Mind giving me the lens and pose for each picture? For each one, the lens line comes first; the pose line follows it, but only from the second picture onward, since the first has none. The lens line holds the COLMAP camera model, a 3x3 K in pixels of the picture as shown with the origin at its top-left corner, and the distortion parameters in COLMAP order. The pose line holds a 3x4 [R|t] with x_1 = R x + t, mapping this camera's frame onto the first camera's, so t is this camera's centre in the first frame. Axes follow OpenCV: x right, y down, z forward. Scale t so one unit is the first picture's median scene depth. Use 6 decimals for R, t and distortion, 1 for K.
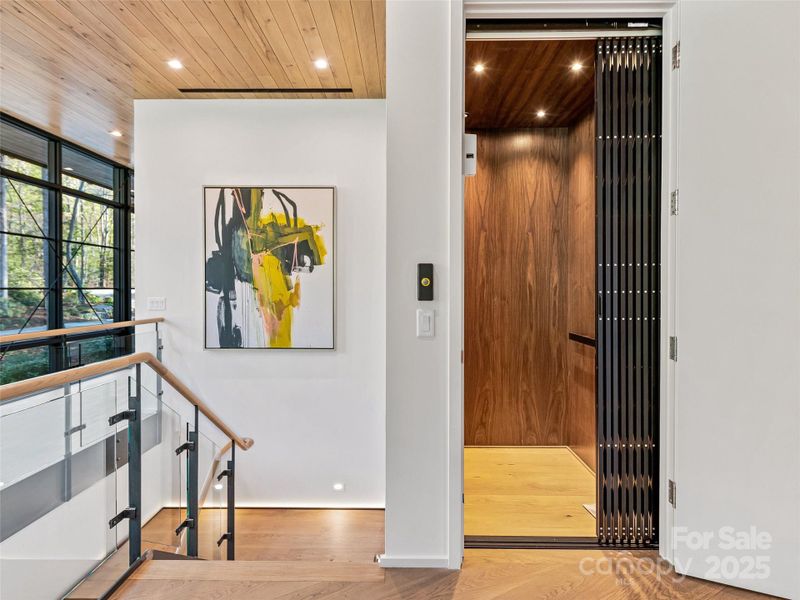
lens RADIAL K [[456.5, 0, 400.6], [0, 456.5, 296.9], [0, 0, 1]] dist [-0.000484, -0.000714]
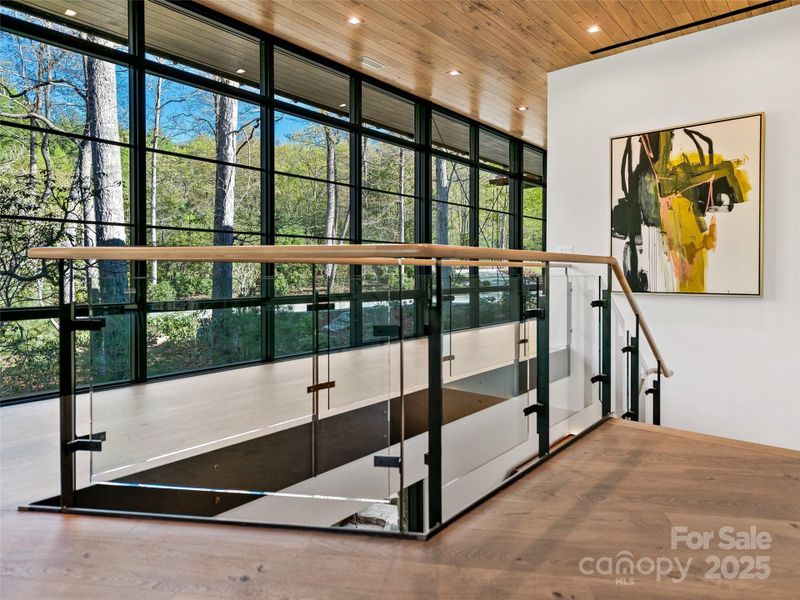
lens RADIAL K [[507.4, 0, 401.9], [0, 507.4, 280.3], [0, 0, 1]] dist [0.004044, -0.000163]
pose [[0.766724, 0.006593, -0.641943, -0.044512], [-0.002881, 0.999973, 0.006829, 0.080356], [0.641970, -0.003387, 0.766722, -0.213688]]
